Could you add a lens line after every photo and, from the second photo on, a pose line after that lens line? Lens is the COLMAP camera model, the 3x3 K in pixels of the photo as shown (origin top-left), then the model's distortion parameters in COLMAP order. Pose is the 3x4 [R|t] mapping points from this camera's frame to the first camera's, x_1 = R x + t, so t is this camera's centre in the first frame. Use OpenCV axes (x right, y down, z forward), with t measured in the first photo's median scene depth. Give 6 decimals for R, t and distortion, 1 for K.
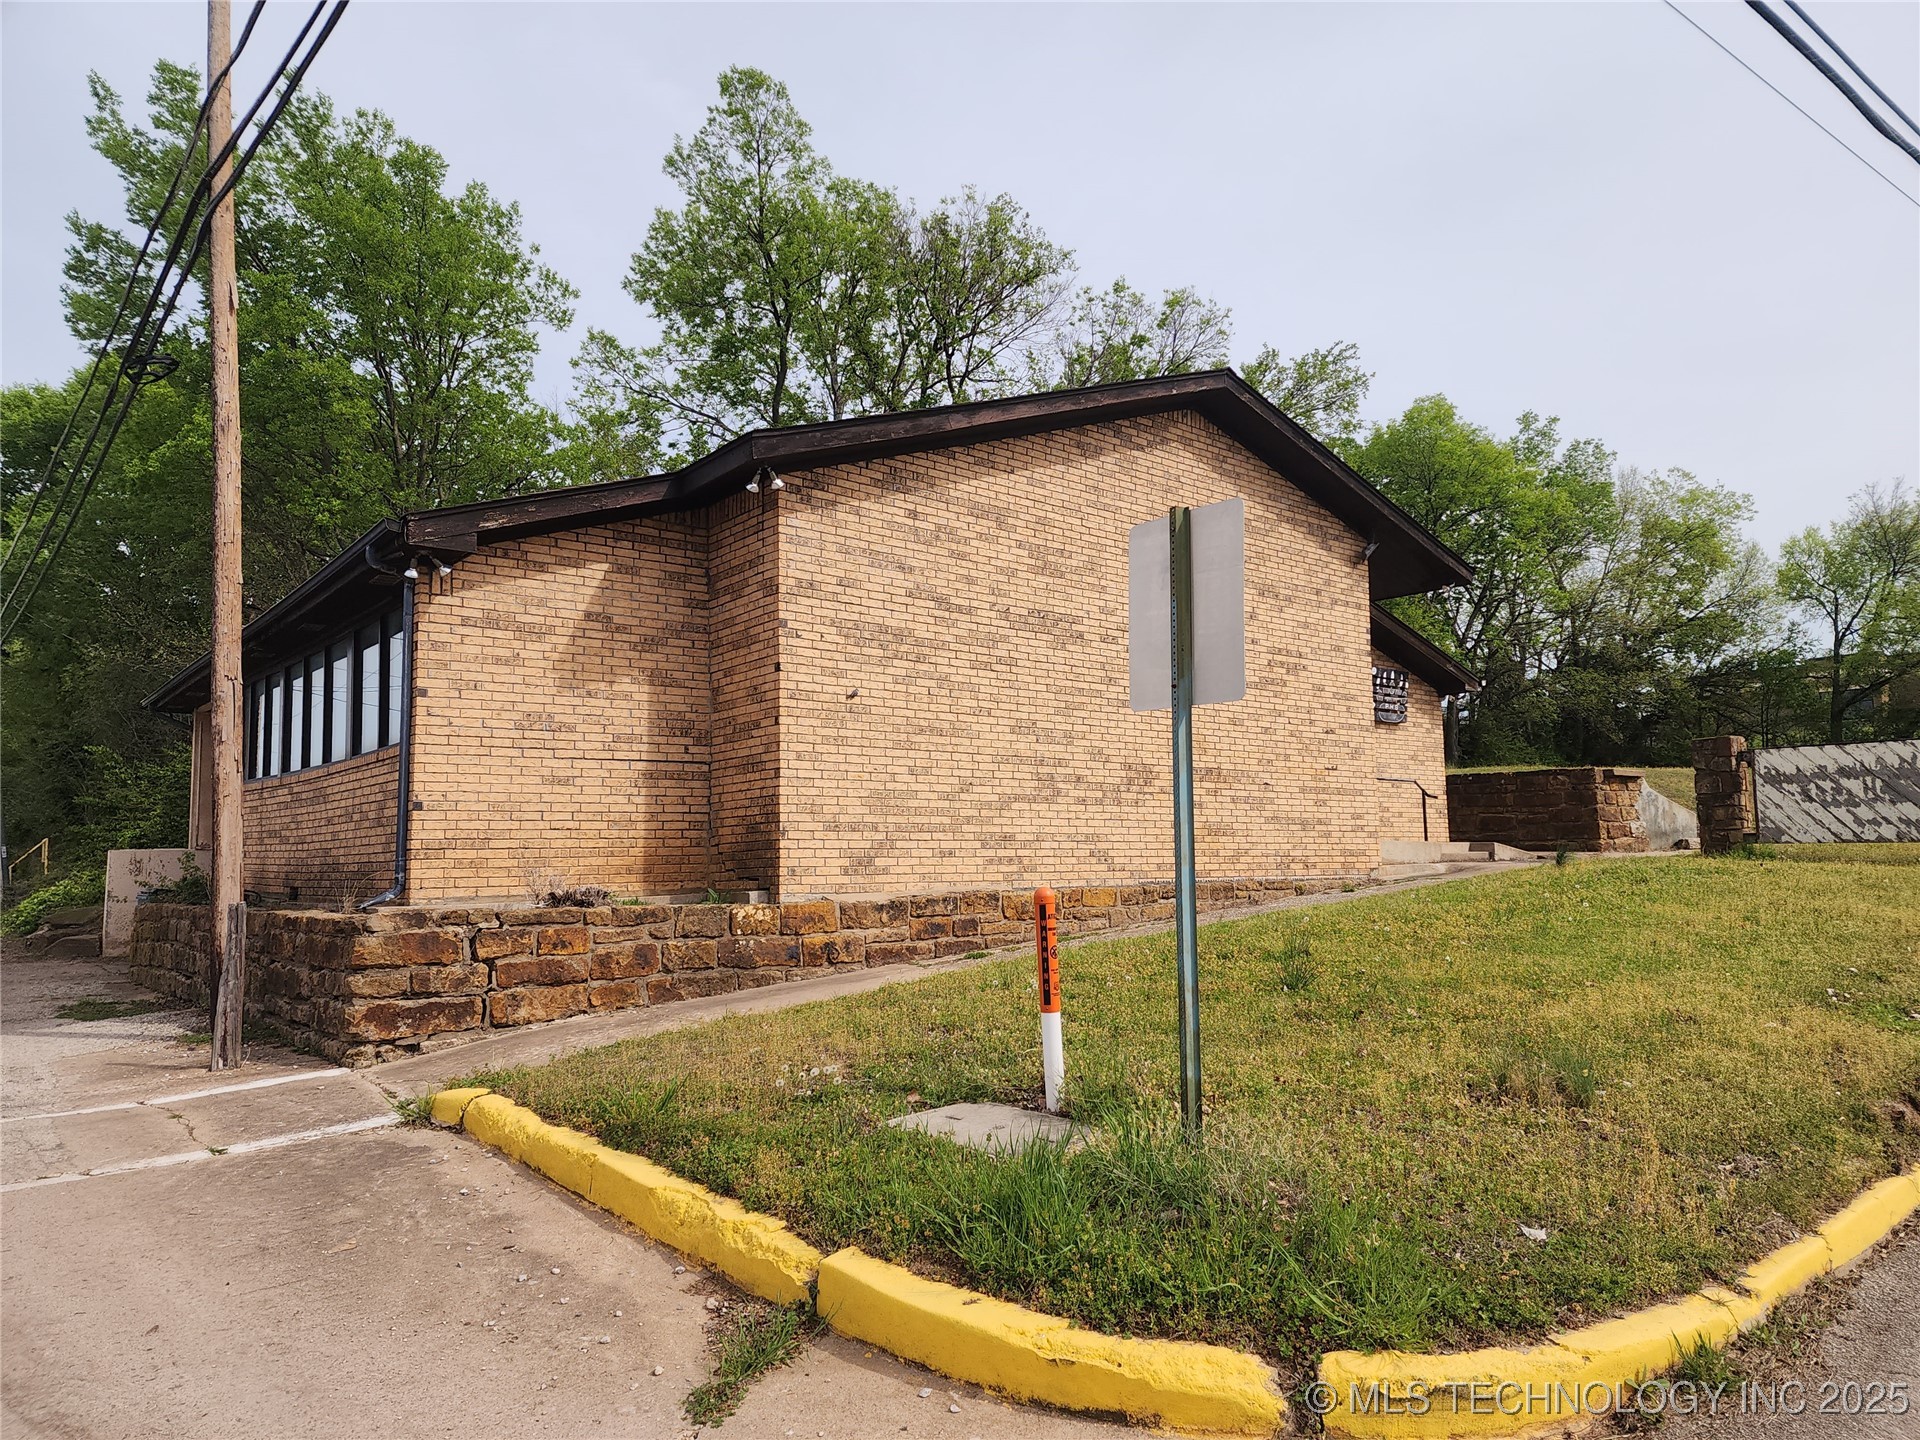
lens RADIAL K [[1230.6, 0, 967.6], [0, 1230.6, 719.0], [0, 0, 1]] dist [0.074950, -0.058690]
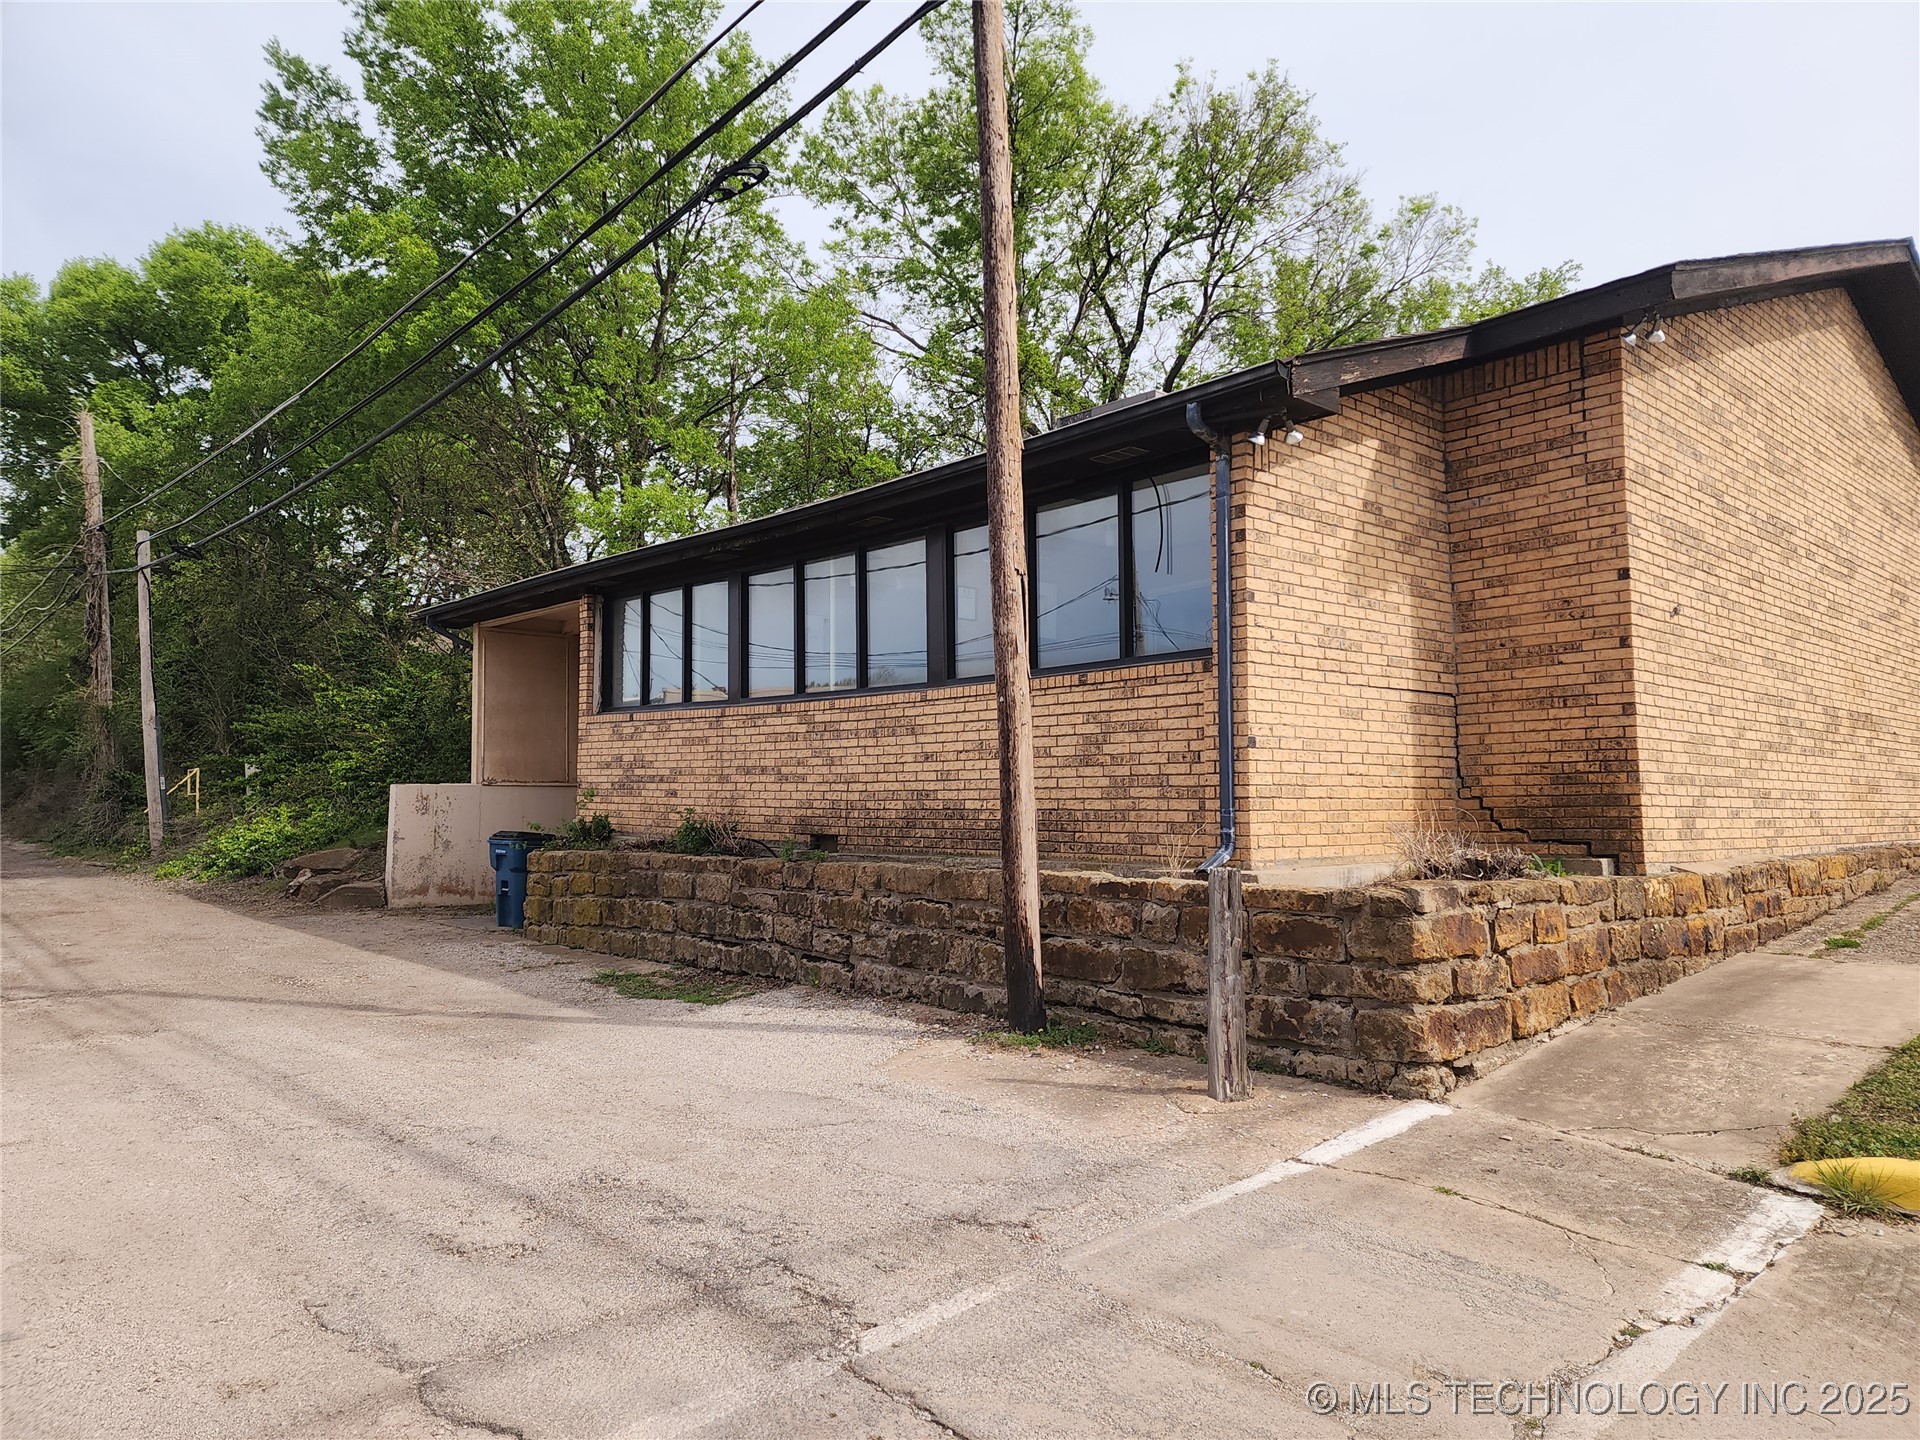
lens RADIAL K [[1230.6, 0, 960.3], [0, 1230.6, 704.9], [0, 0, 1]] dist [0.074950, -0.058690]
pose [[0.998281, 0.018557, 0.055594, -0.571519], [-0.020451, 0.999223, 0.033696, 0.021057], [-0.054926, -0.034775, 0.997885, 0.209749]]
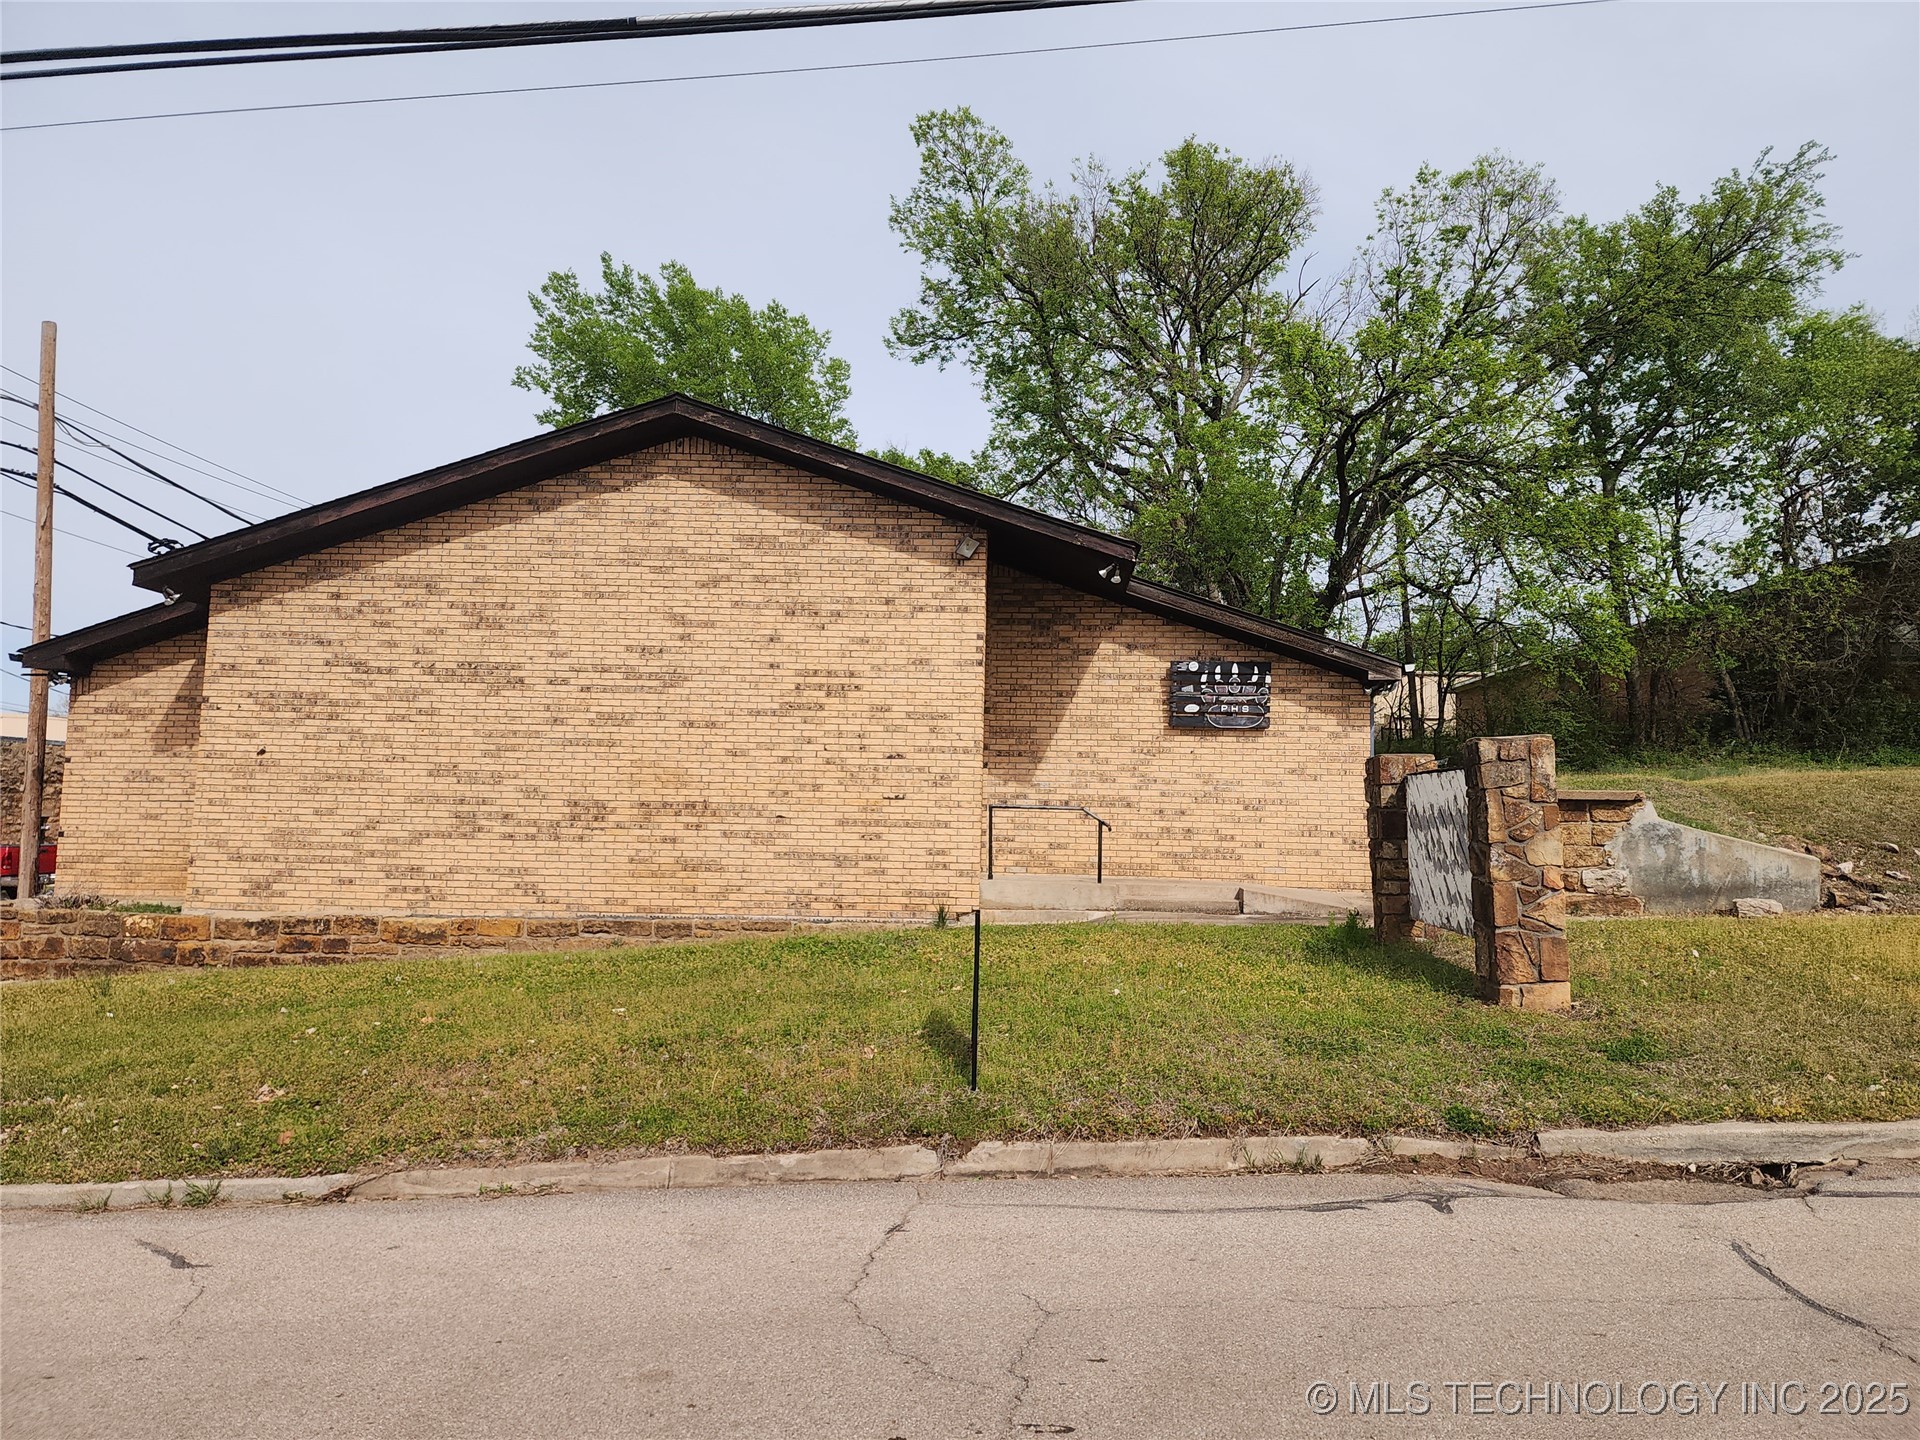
lens RADIAL K [[1230.6, 0, 1036.3], [0, 1230.6, 708.7], [0, 0, 1]] dist [0.074950, -0.058690]
pose [[0.751515, -0.033899, -0.658844, 1.279184], [0.045100, 0.998982, 0.000044, -0.026478], [0.658172, -0.029747, 0.752279, 0.537936]]
